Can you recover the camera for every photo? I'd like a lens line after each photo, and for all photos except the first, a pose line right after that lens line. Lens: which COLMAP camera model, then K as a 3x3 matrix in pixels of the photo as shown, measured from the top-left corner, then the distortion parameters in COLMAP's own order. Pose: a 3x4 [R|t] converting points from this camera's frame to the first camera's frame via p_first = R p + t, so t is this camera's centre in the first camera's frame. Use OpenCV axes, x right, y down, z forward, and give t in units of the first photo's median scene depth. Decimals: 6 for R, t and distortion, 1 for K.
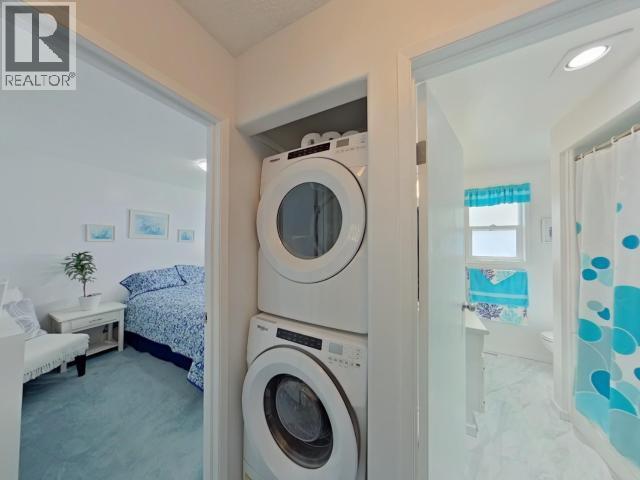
lens RADIAL K [[197.9, 0, 321.2], [0, 197.9, 241.2], [0, 0, 1]] dist [-0.001807, -0.000060]
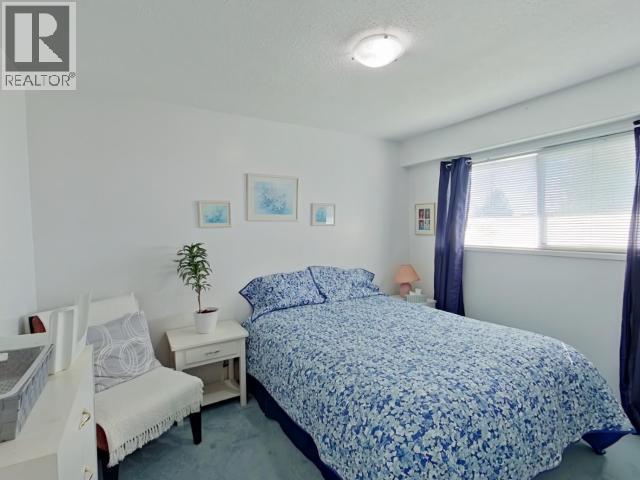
lens RADIAL K [[298.1, 0, 319.8], [0, 298.1, 240.6], [0, 0, 1]] dist [0.003852, 0.000195]
pose [[0.852095, 0.006883, -0.523342, -0.336014], [0.024471, 0.998296, 0.052973, 0.002680], [0.522815, -0.057945, 0.850475, 0.368958]]
